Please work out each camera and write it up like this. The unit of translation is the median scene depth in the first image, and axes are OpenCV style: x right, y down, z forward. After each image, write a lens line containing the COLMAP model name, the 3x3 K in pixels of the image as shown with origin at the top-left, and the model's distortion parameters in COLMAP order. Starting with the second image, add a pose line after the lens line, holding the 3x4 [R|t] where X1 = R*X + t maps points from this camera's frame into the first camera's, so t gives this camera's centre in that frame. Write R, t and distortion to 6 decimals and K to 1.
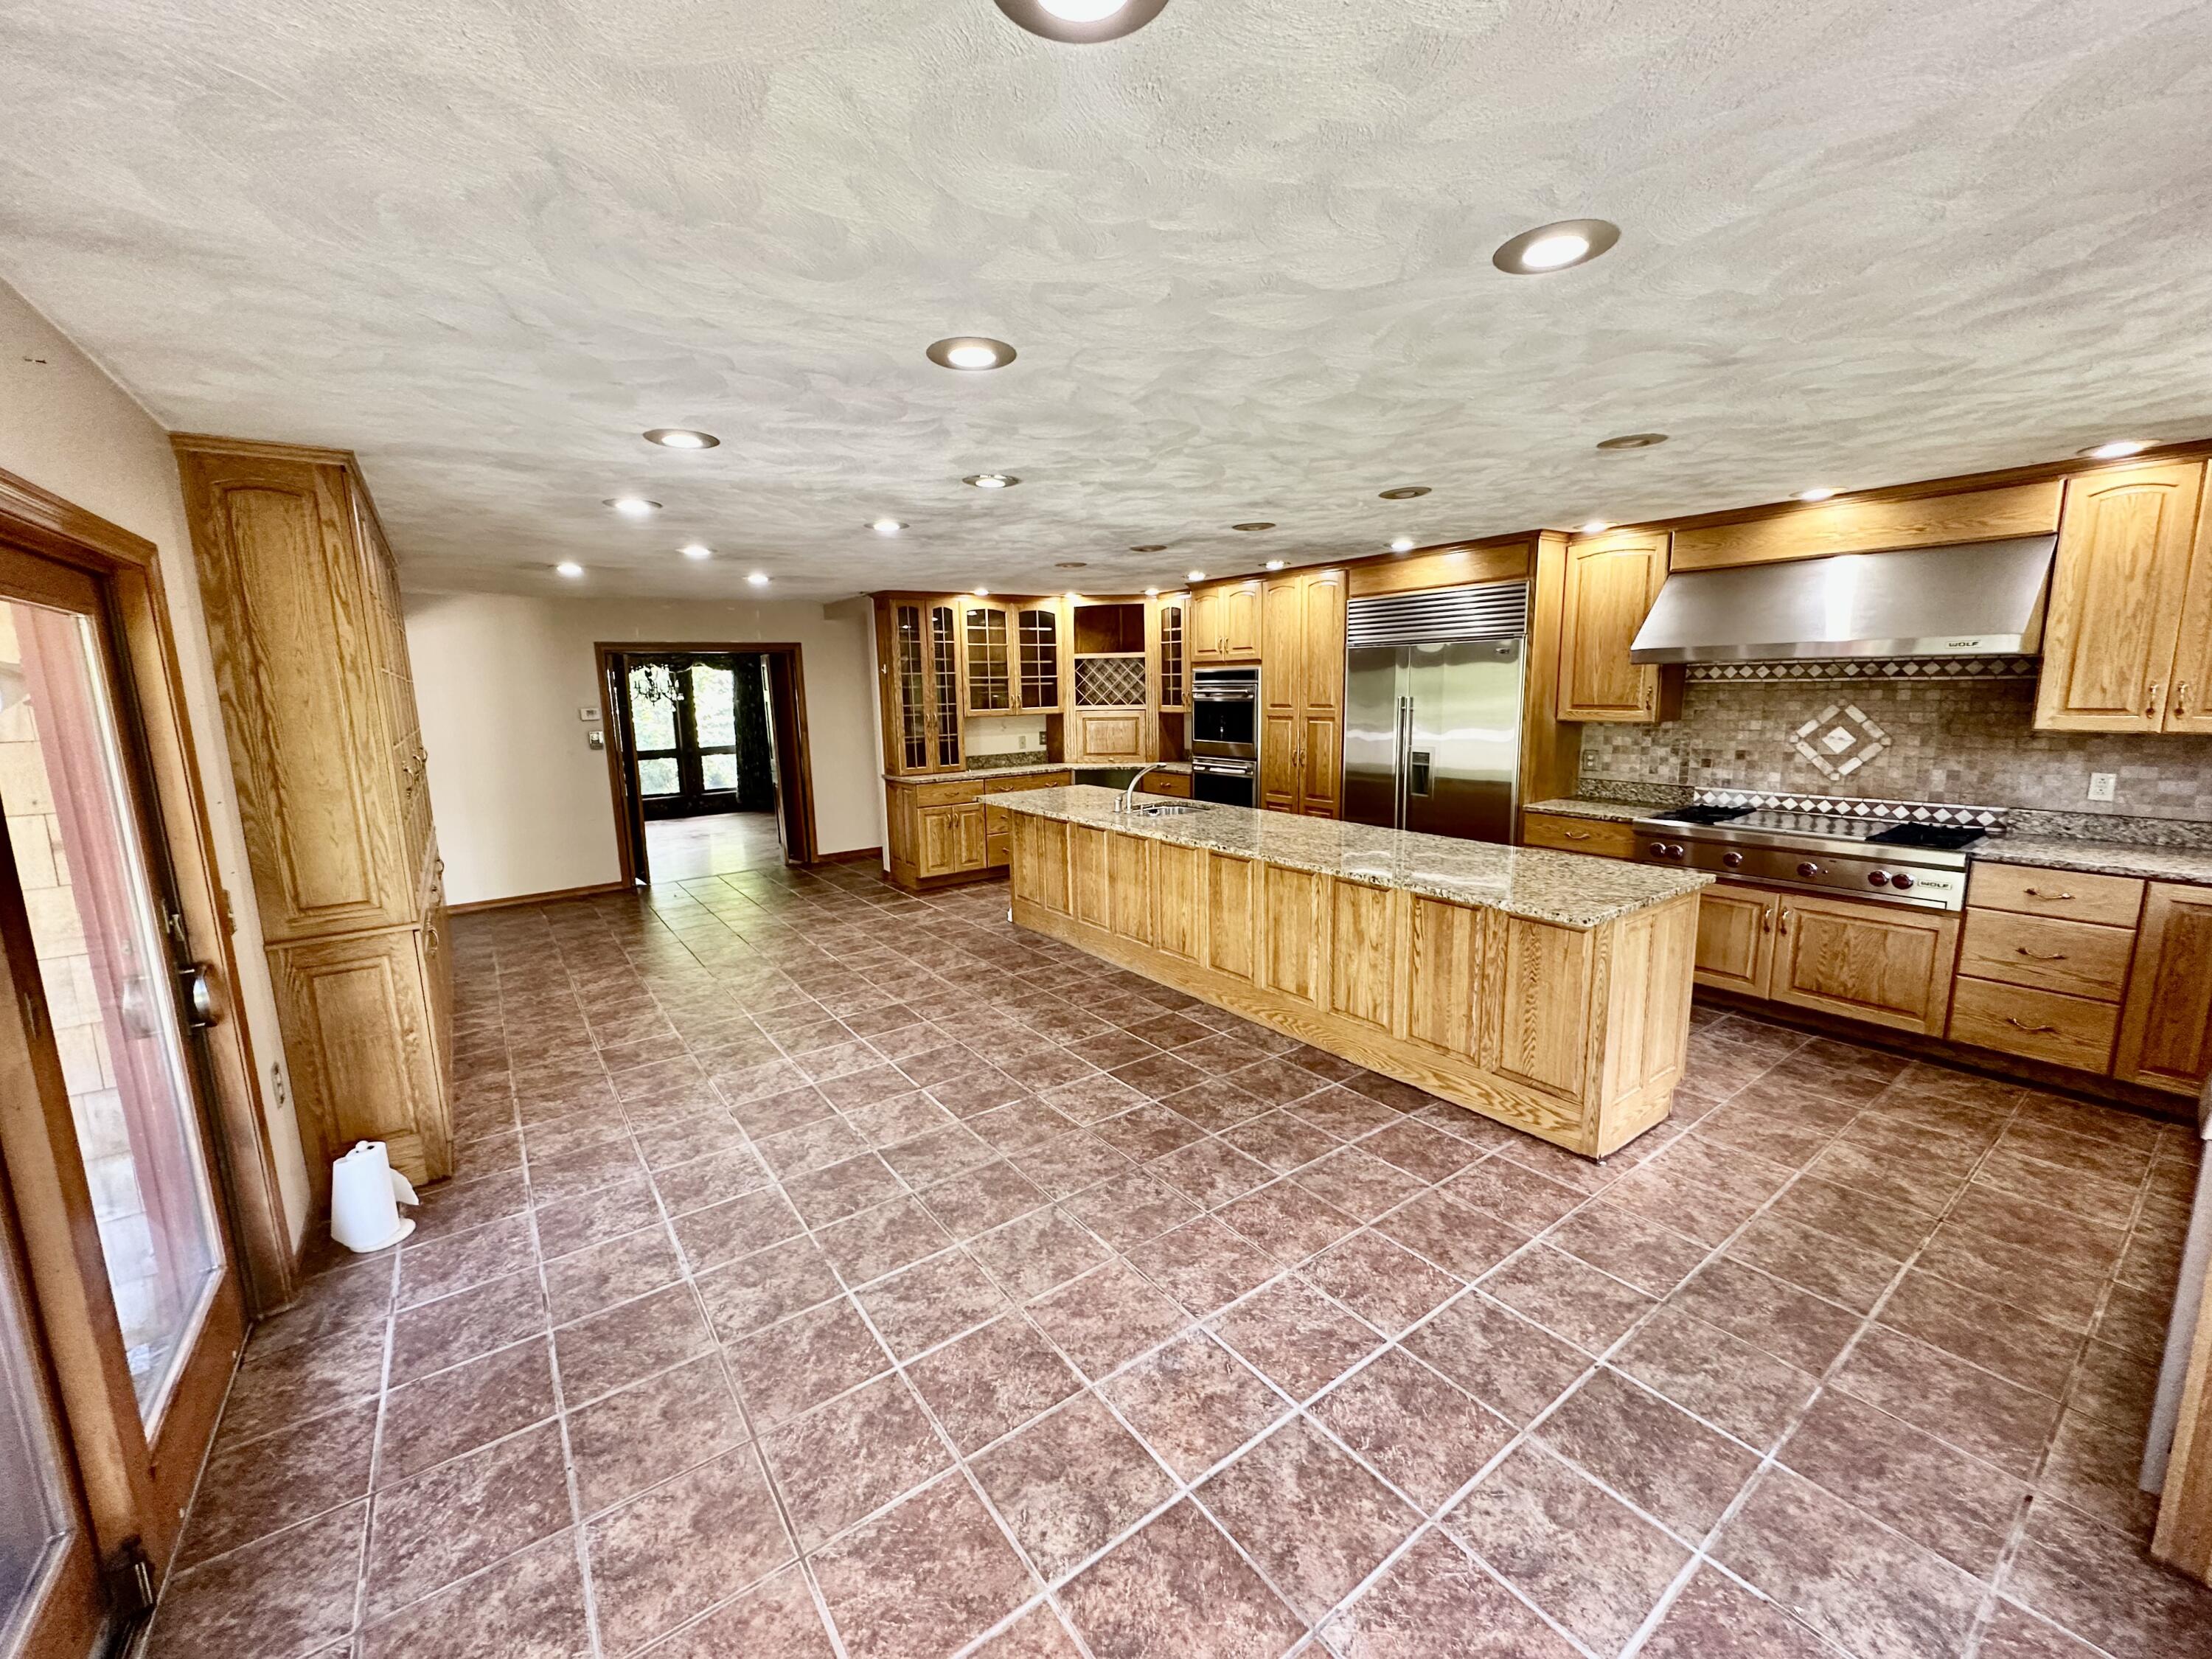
lens RADIAL K [[878.5, 0, 1110.6], [0, 878.5, 826.1], [0, 0, 1]] dist [-0.001269, 0.000153]
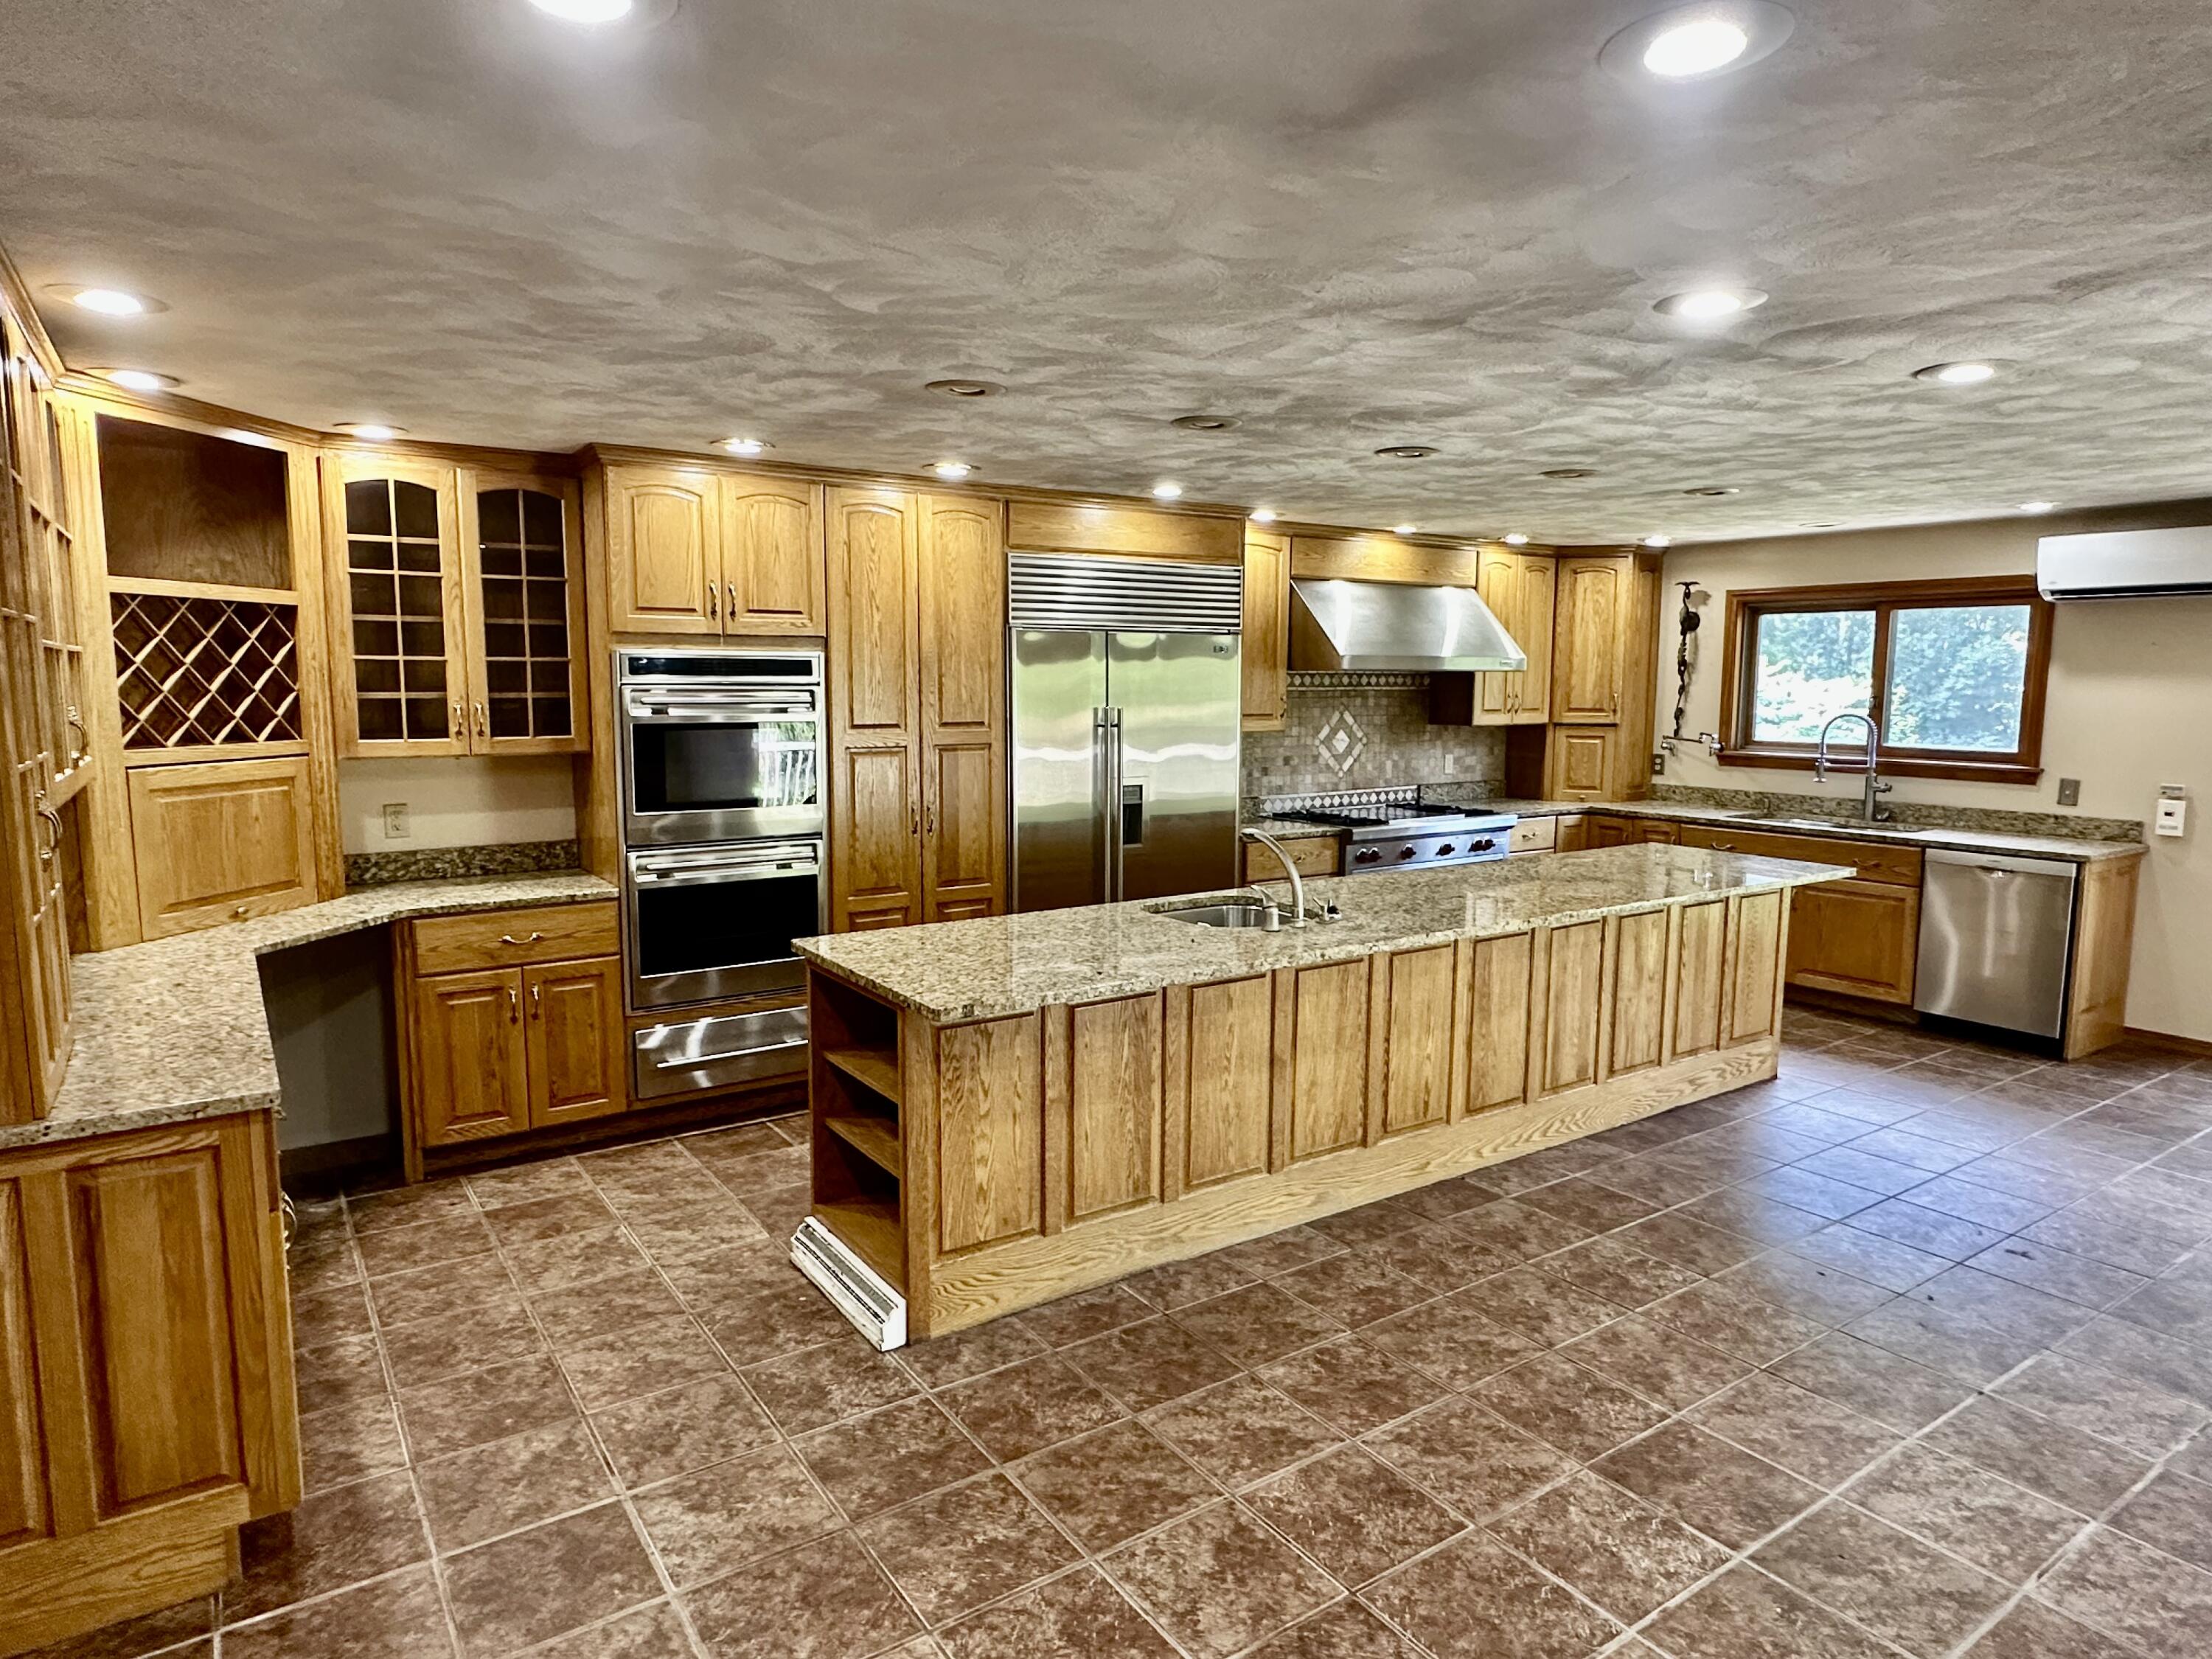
lens RADIAL K [[1308.4, 0, 1100.9], [0, 1308.4, 831.2], [0, 0, 1]] dist [-0.001252, -0.002500]
pose [[0.039495, -0.096849, 0.994515, -0.805535], [0.157917, 0.983389, 0.089494, -0.169483], [-0.986662, 0.153516, 0.054133, 1.134024]]
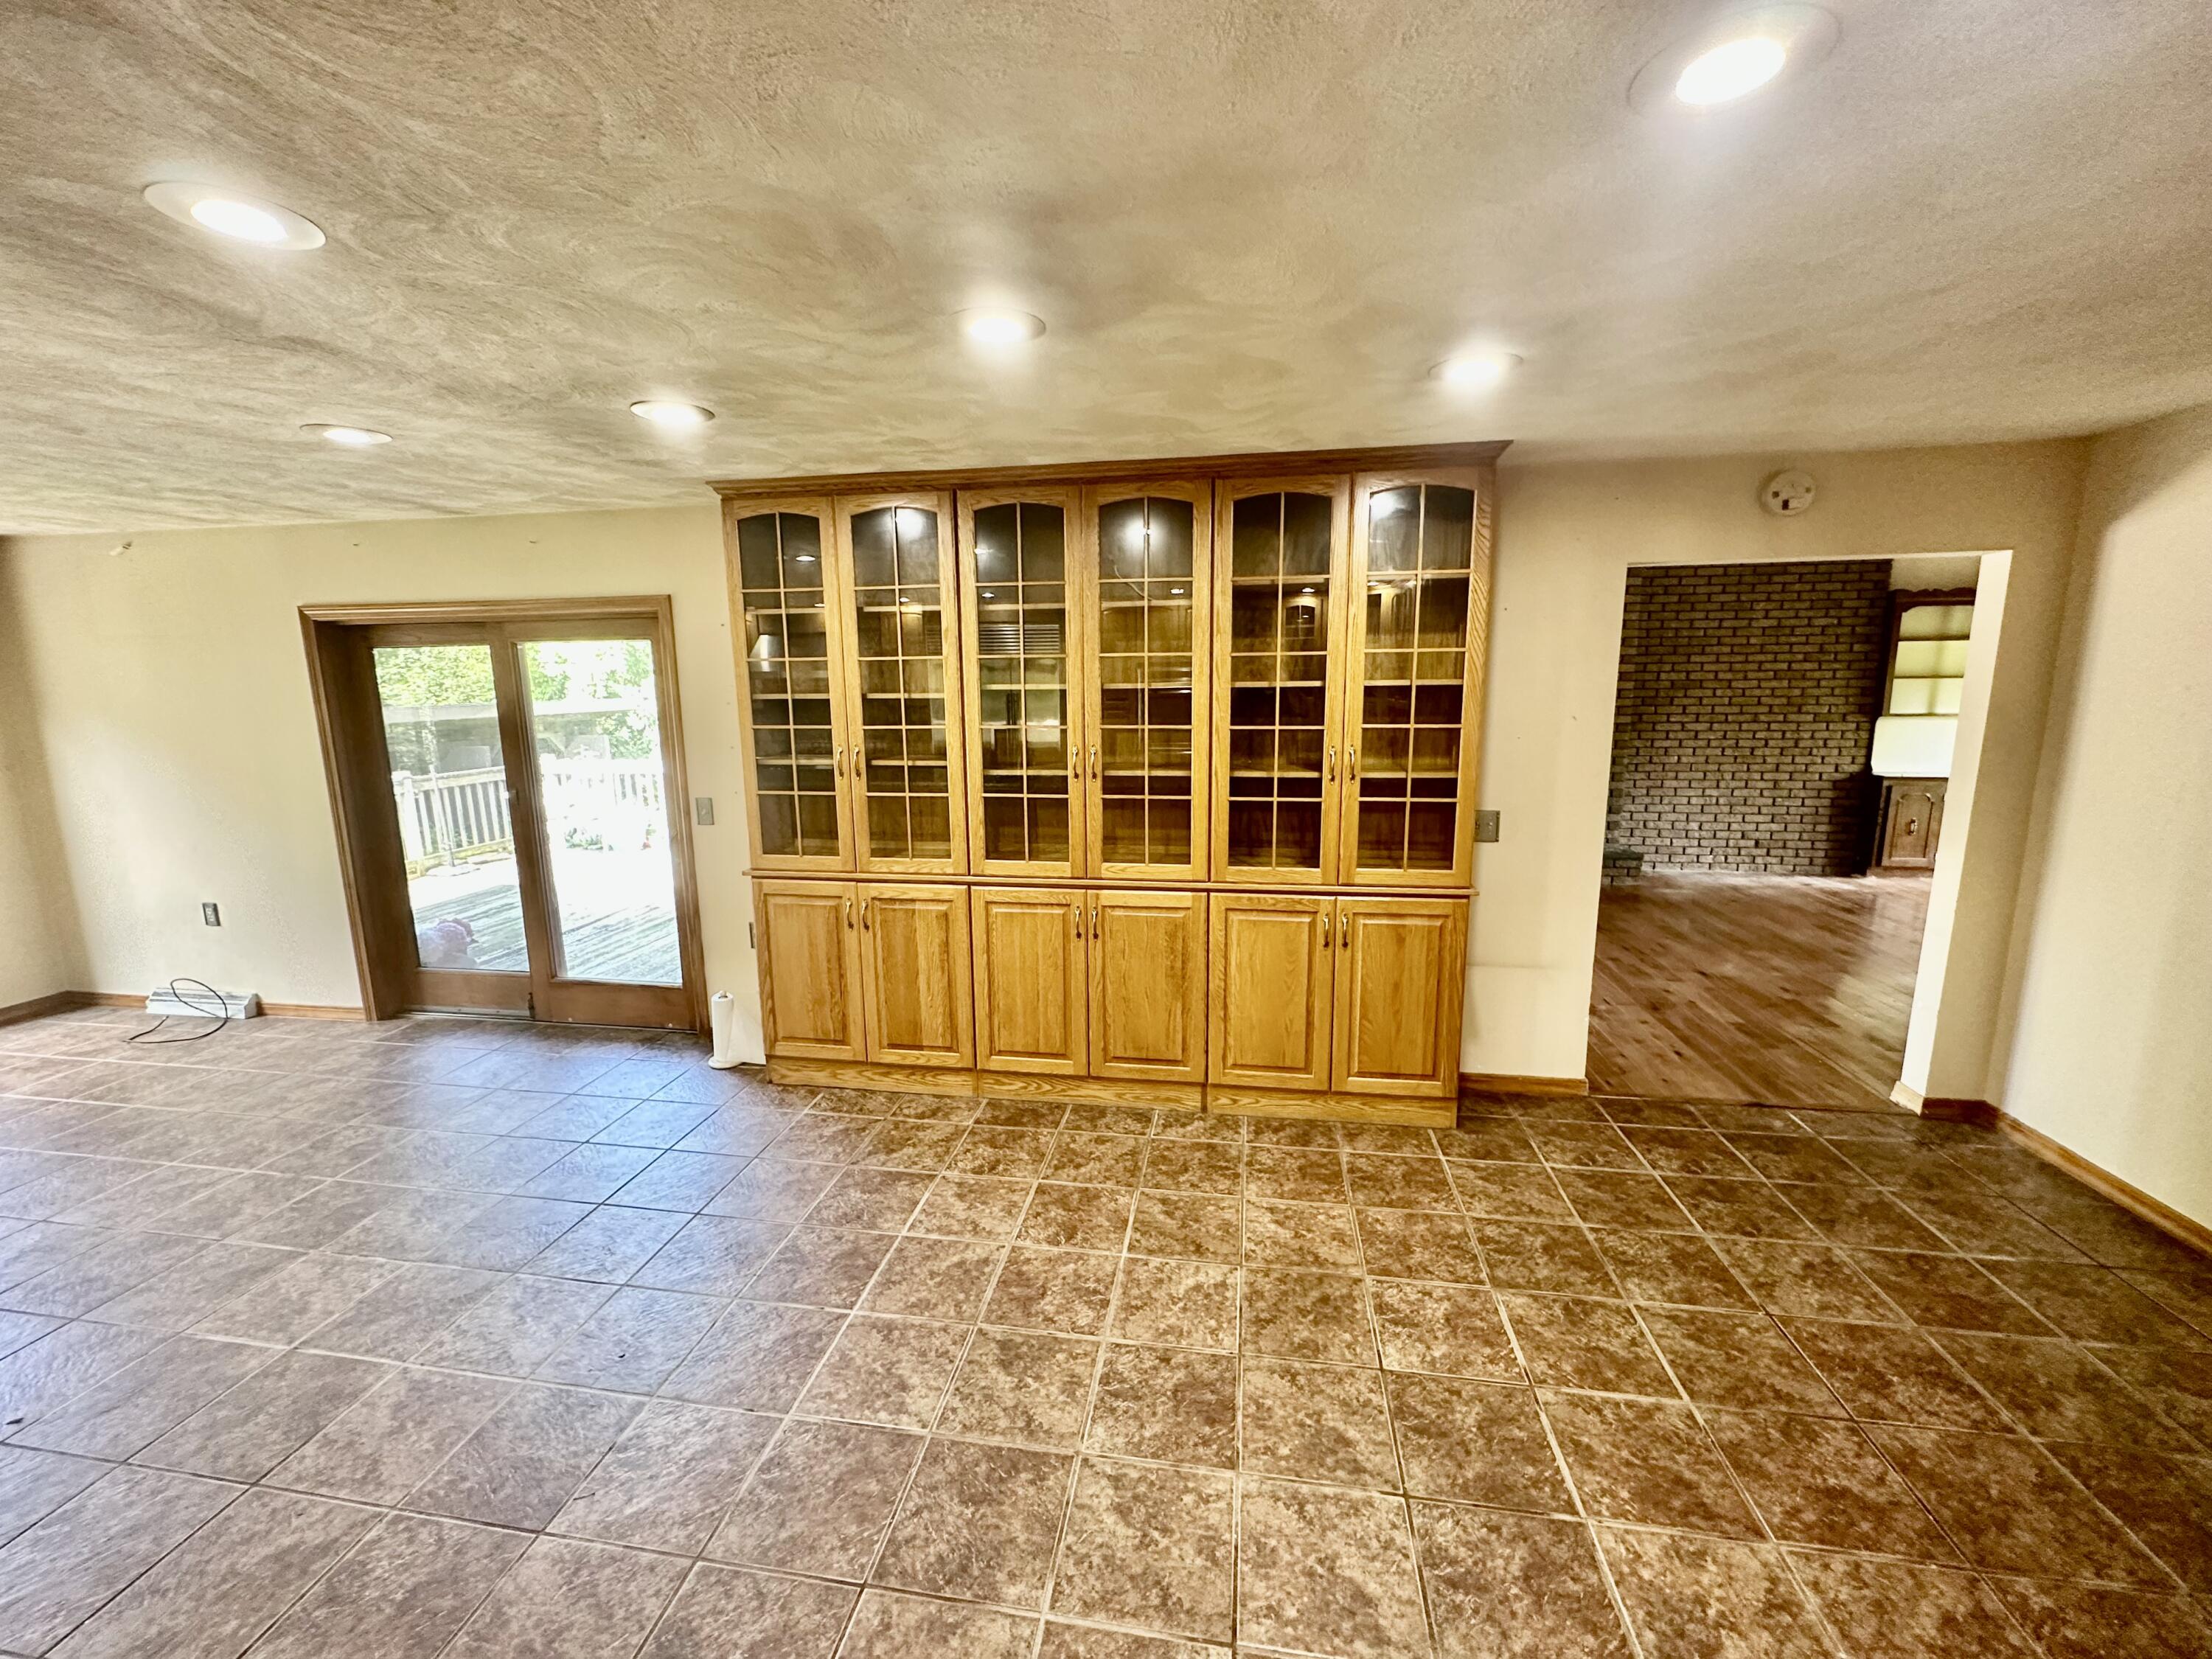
lens RADIAL K [[878.5, 0, 1105.8], [0, 878.5, 826.7], [0, 0, 1]] dist [-0.001269, 0.000153]
pose [[-0.712489, 0.149620, -0.685546, -0.198592], [-0.084832, 0.951469, 0.295823, -0.219132], [0.696536, 0.268927, -0.665218, 1.330386]]
